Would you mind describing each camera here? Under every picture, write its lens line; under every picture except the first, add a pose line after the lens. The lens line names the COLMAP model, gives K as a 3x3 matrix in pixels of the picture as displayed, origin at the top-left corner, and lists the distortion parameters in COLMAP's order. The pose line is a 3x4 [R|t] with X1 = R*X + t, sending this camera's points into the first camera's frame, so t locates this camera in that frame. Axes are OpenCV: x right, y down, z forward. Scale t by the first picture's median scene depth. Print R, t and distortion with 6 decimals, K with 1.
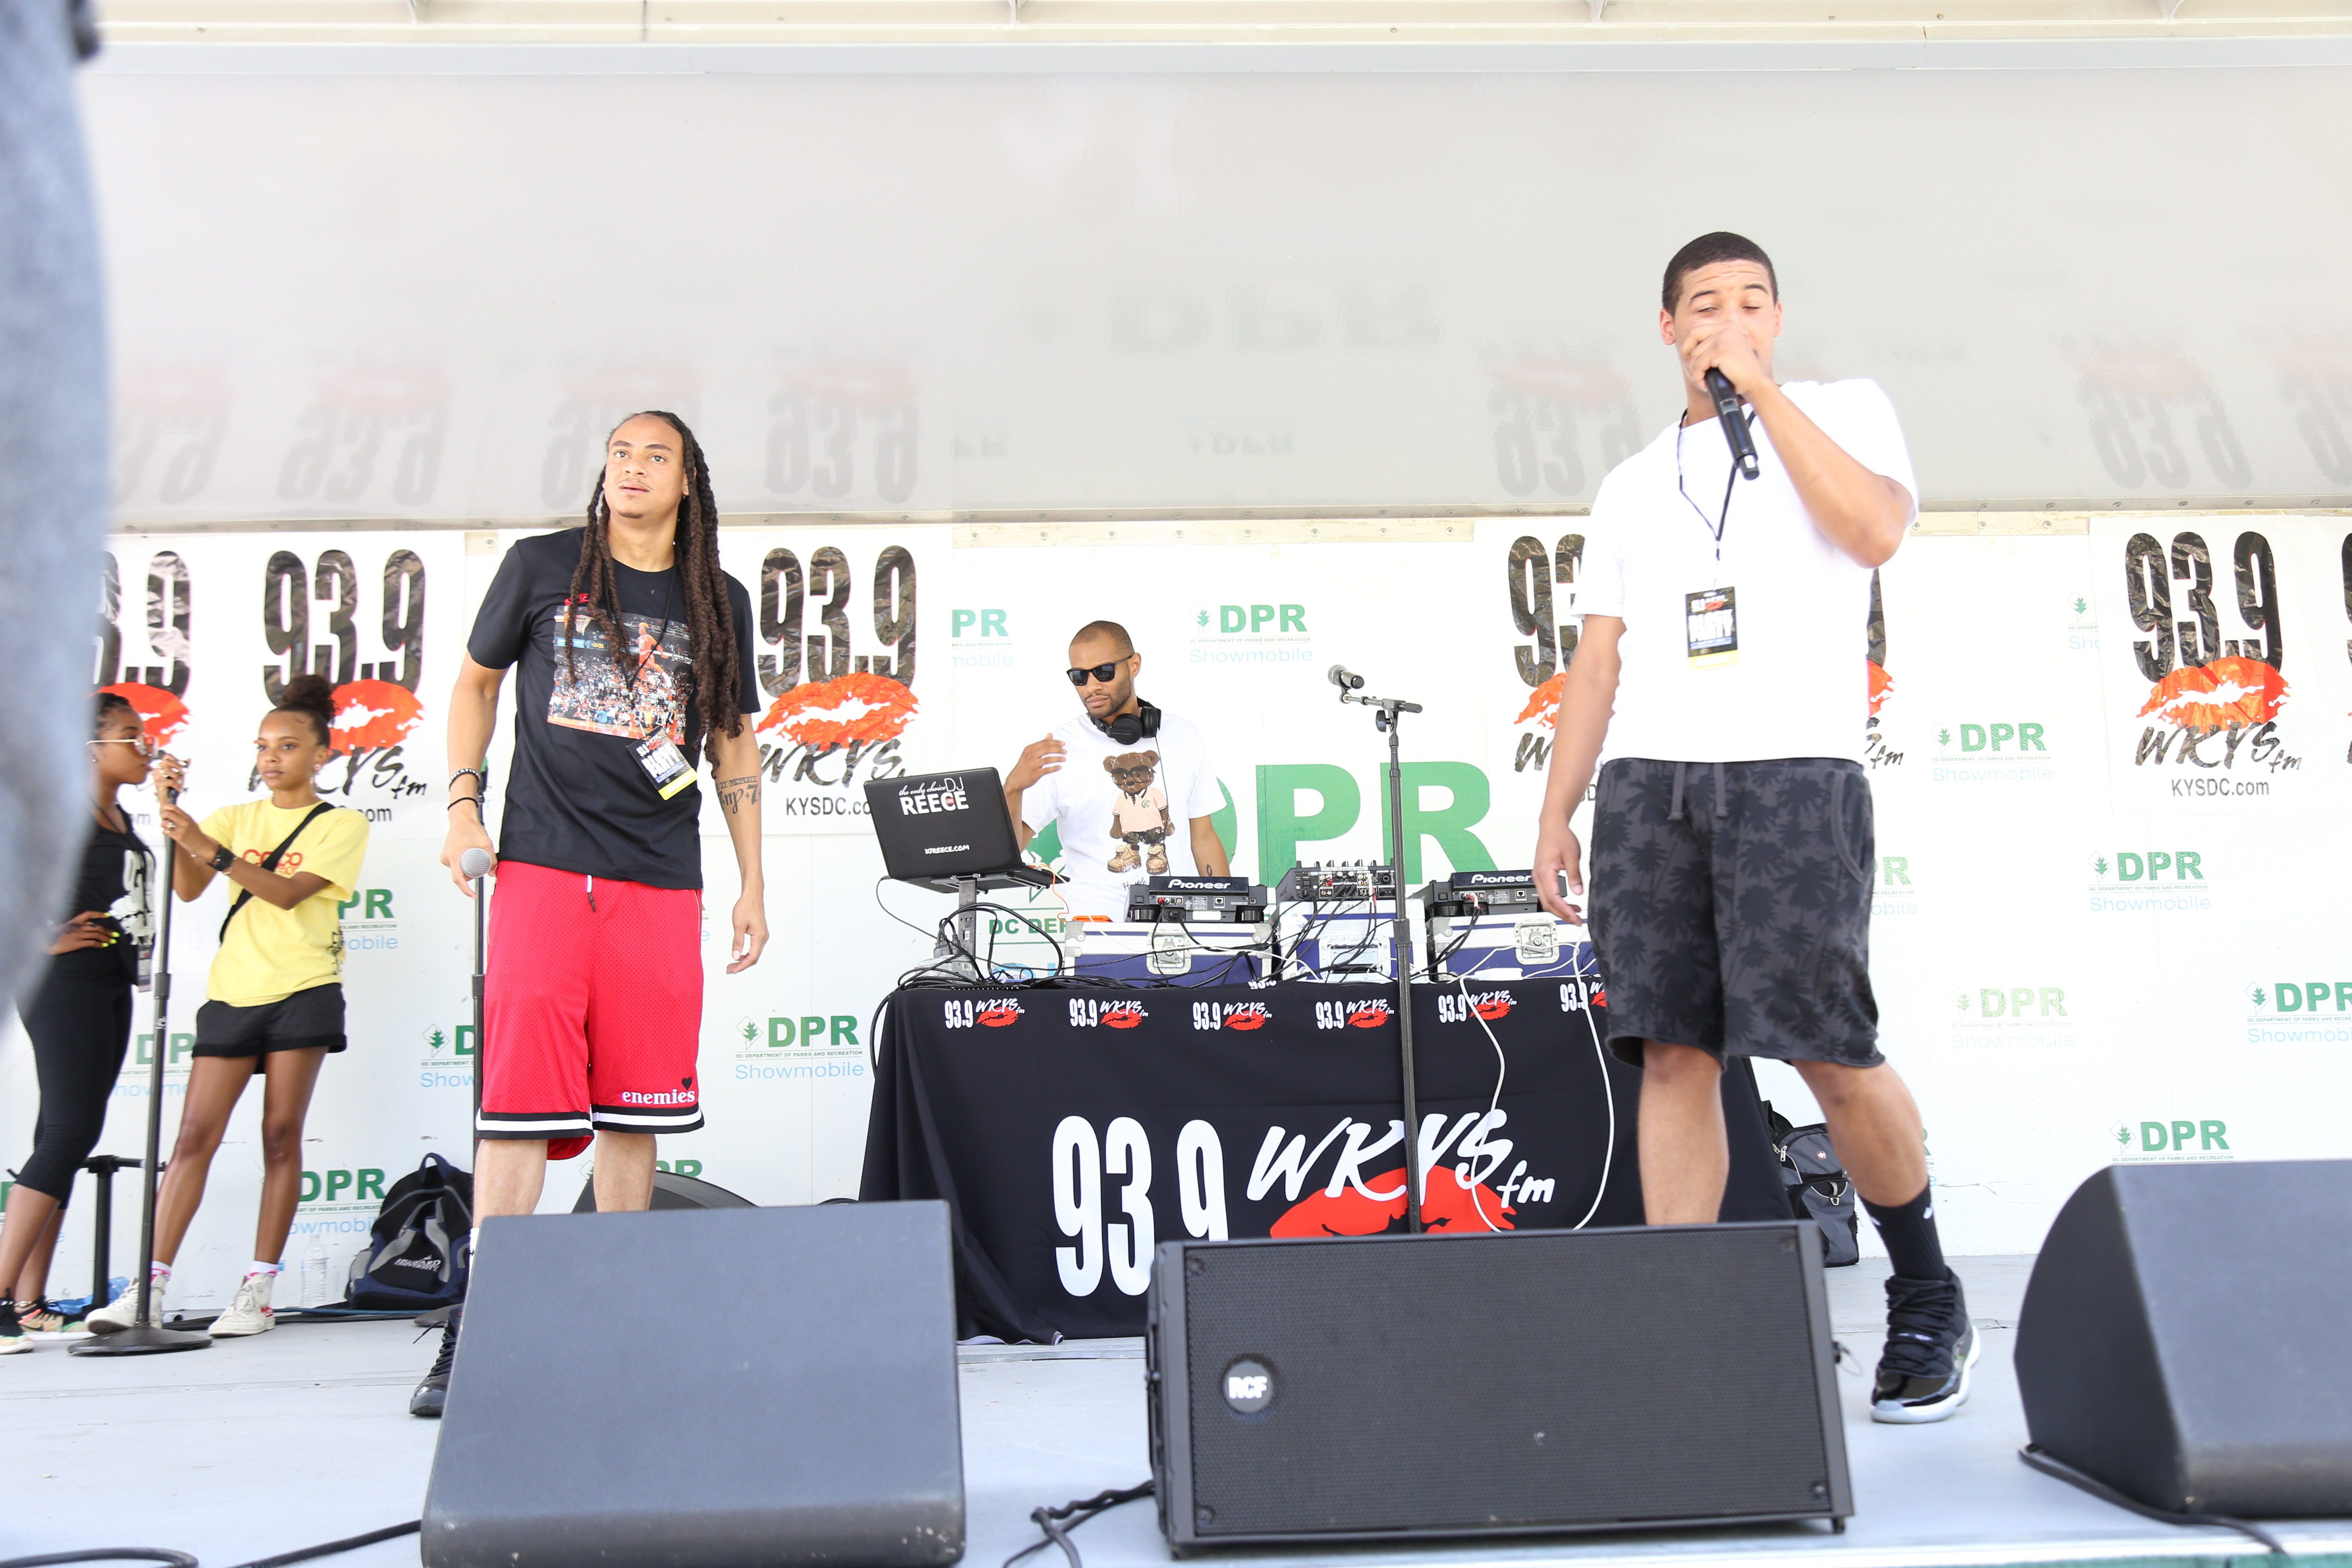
lens RADIAL K [[2324.5, 0, 1182.3], [0, 2324.5, 794.2], [0, 0, 1]] dist [-0.000302, 0.000000]
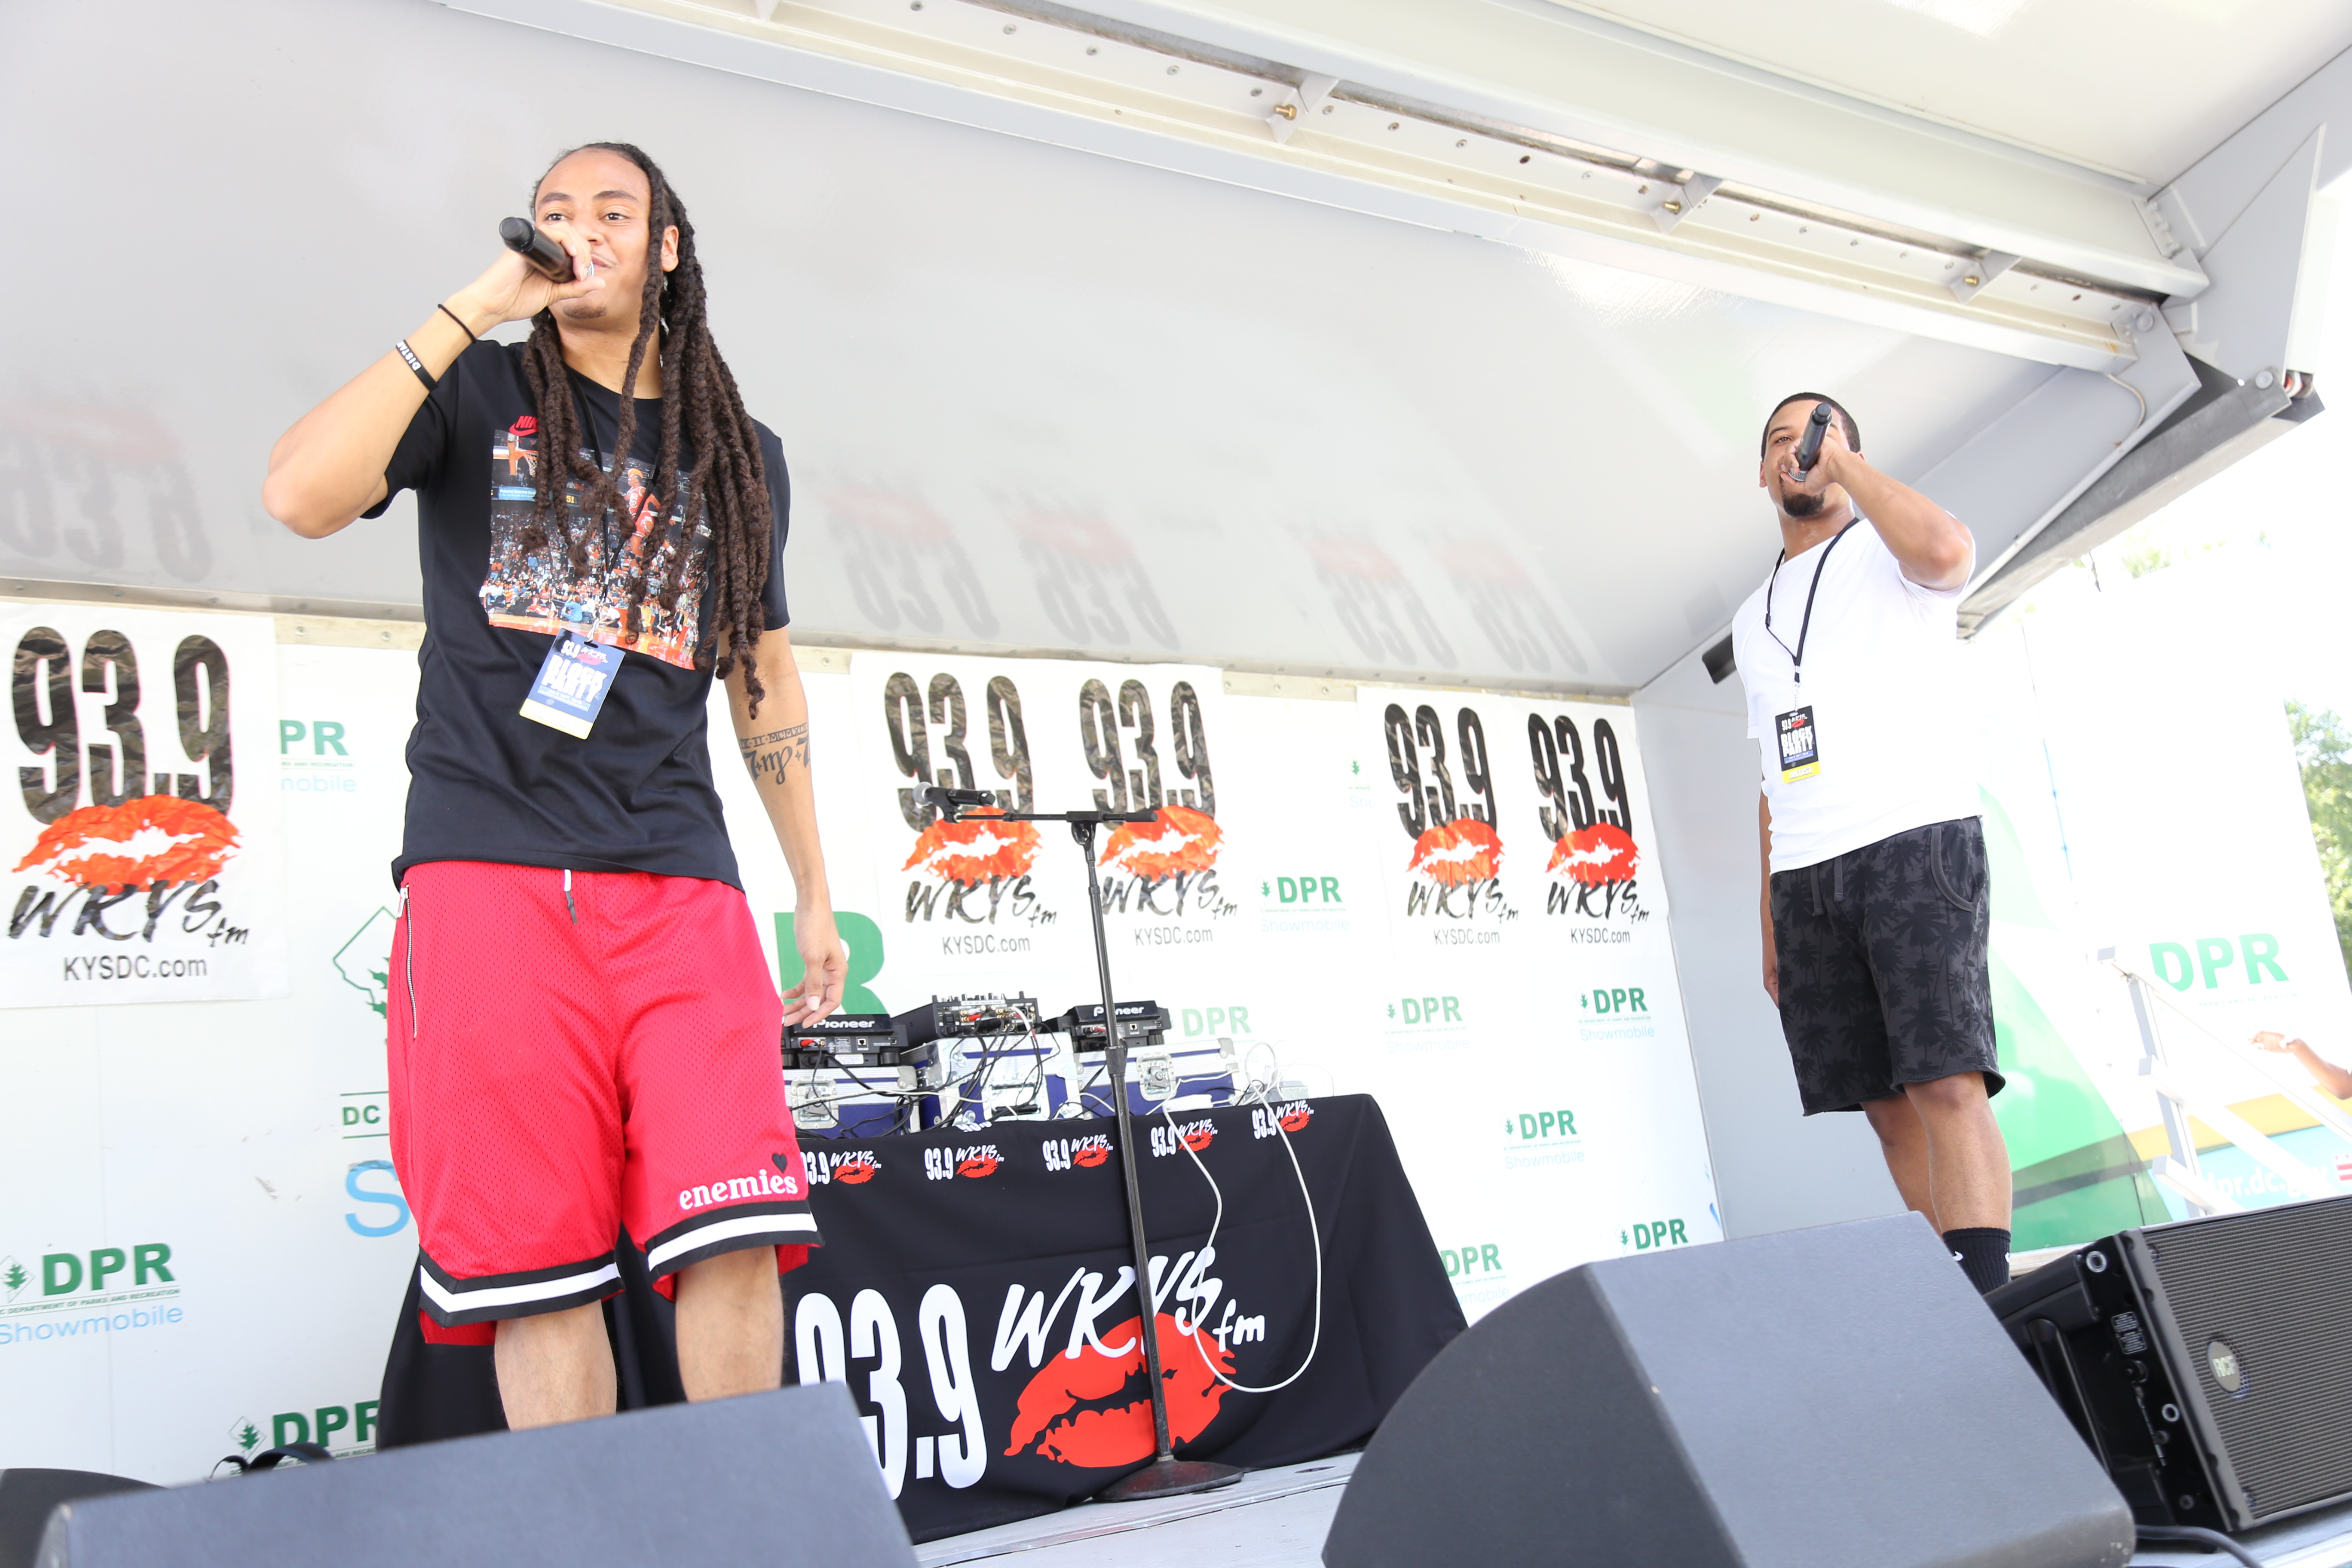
lens RADIAL K [[2451.5, 0, 1229.6], [0, 2451.5, 788.3], [0, 0, 1]] dist [0.022622, 0.000000]
pose [[0.805477, 0.031448, 0.591792, -0.342230], [0.029692, 0.995195, -0.093298, 0.033181], [-0.591883, 0.092721, 0.800673, 0.137576]]
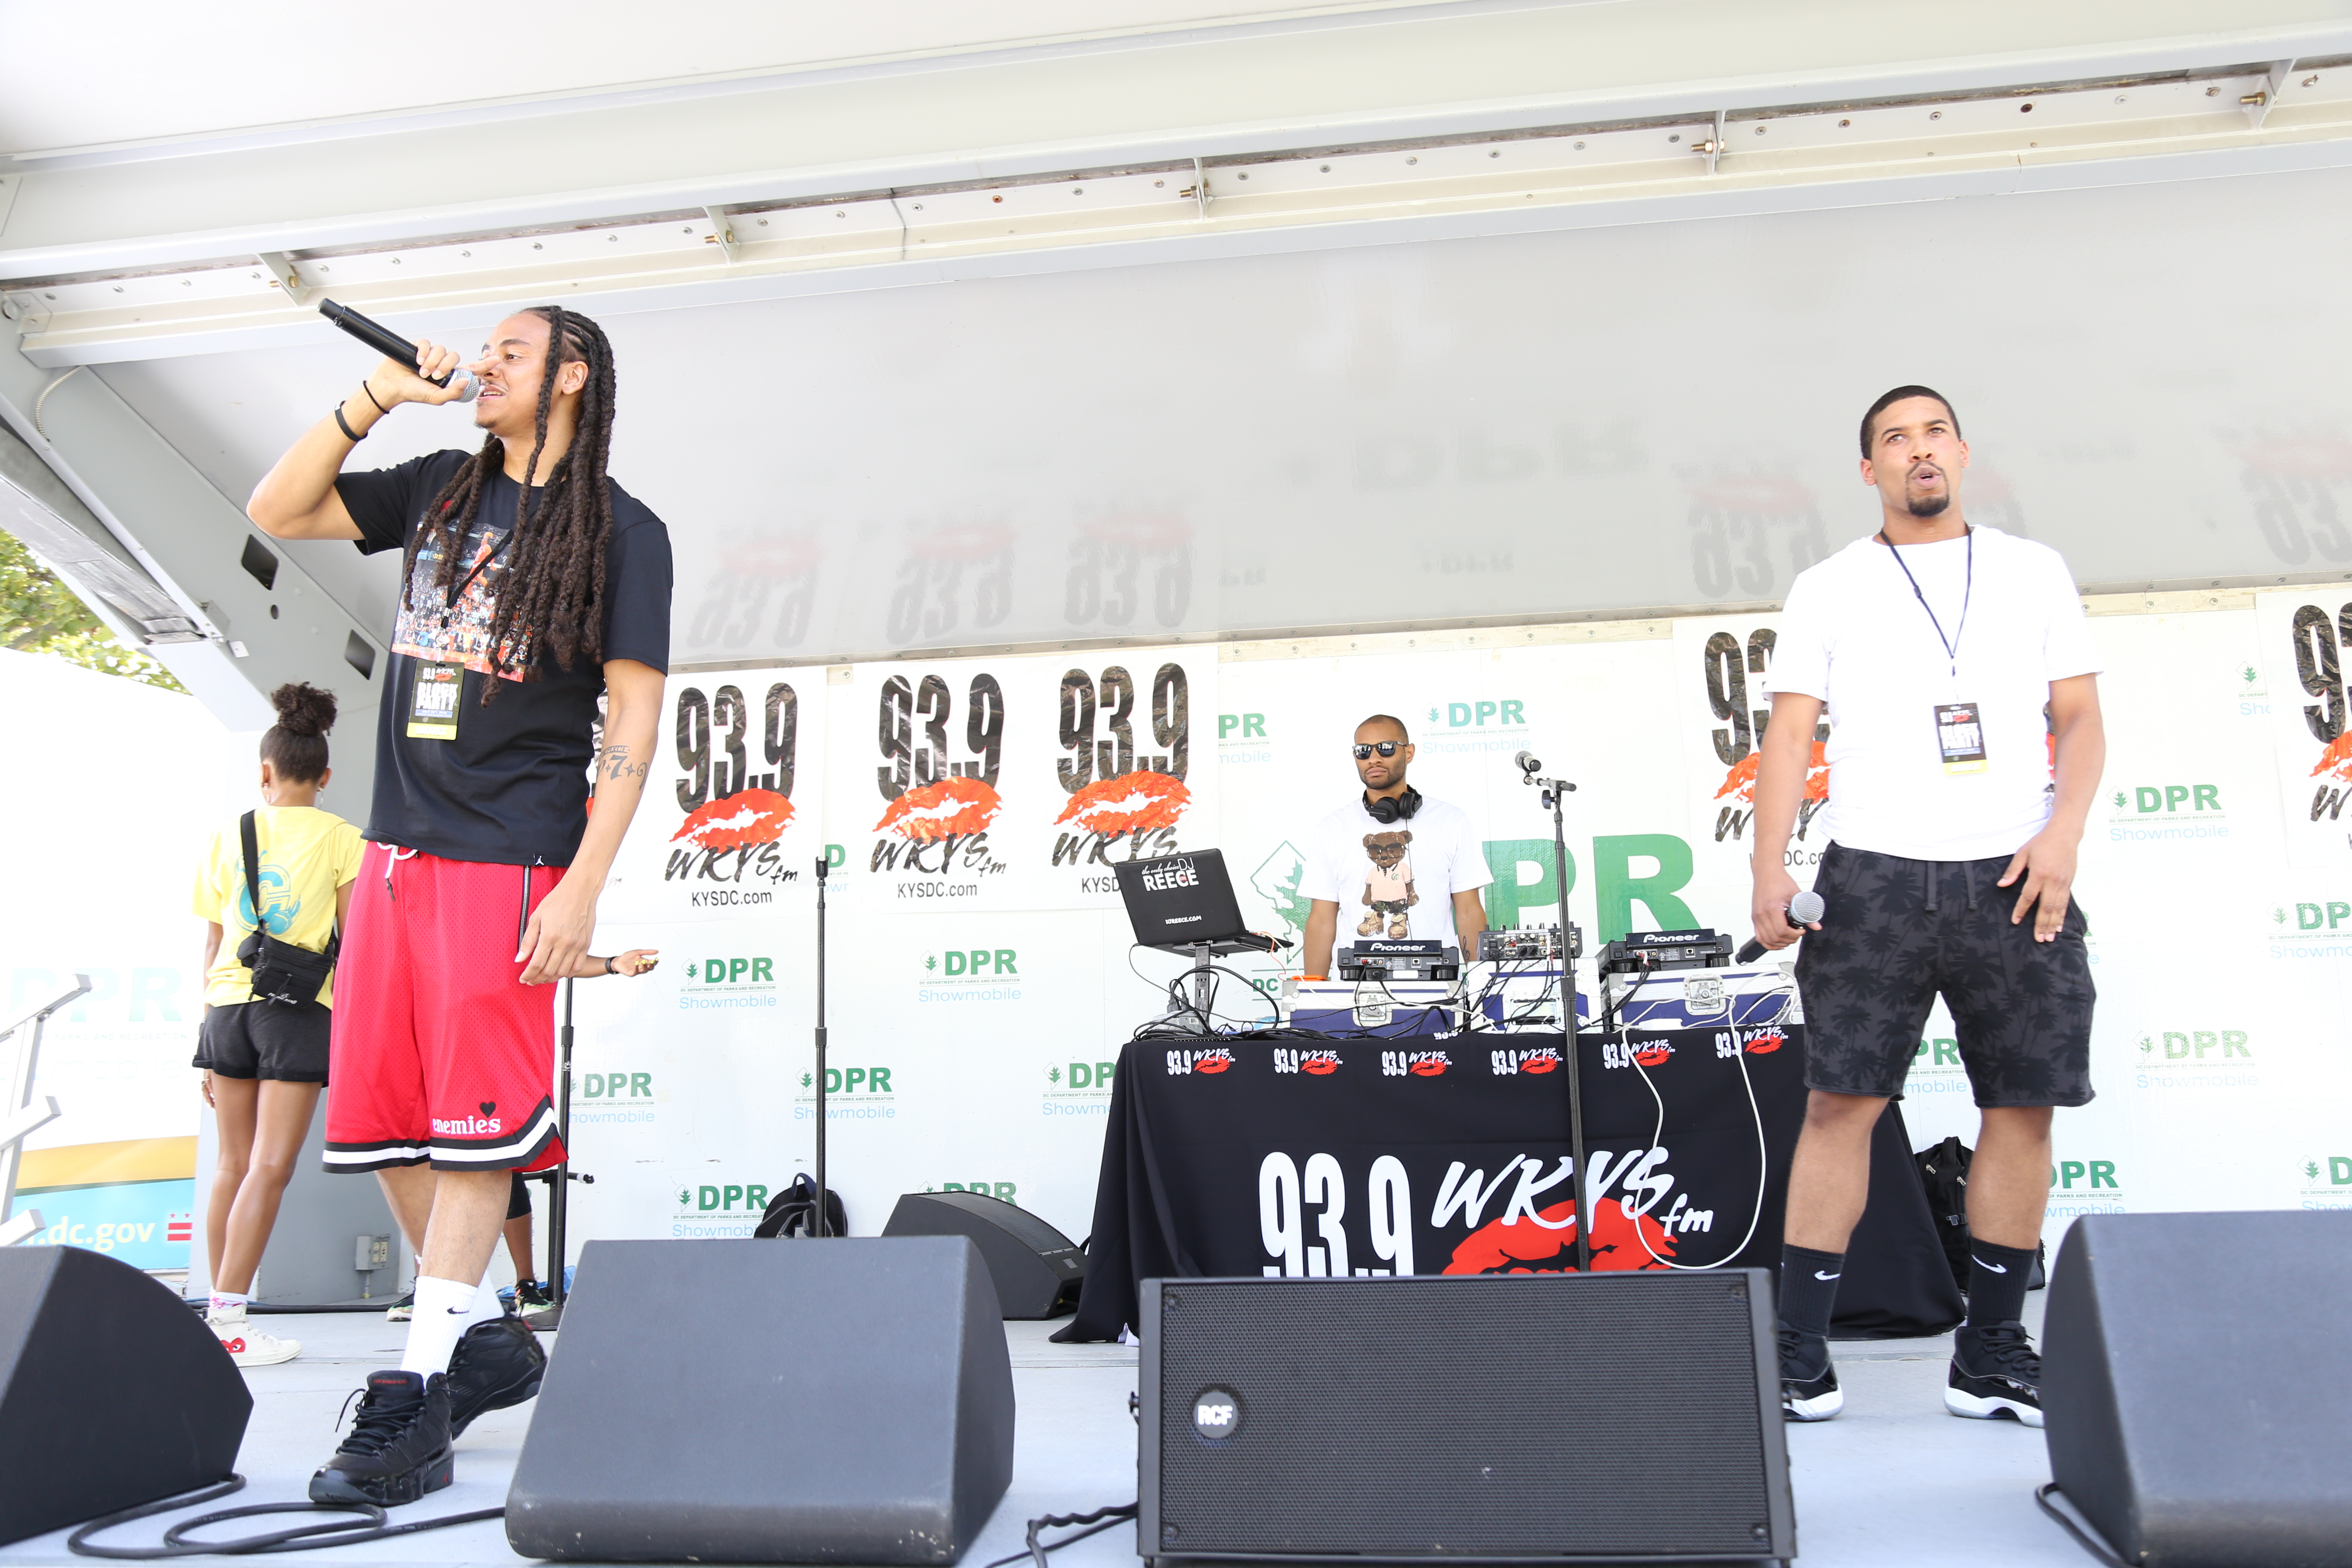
lens RADIAL K [[1936.9, 0, 1157.7], [0, 1936.9, 781.8], [0, 0, 1]] dist [-0.085738, 0.085681]
pose [[0.979098, -0.029233, -0.201279, 0.068946], [0.019924, 0.998643, -0.048125, 0.000877], [0.202413, 0.043108, 0.978351, 0.037292]]
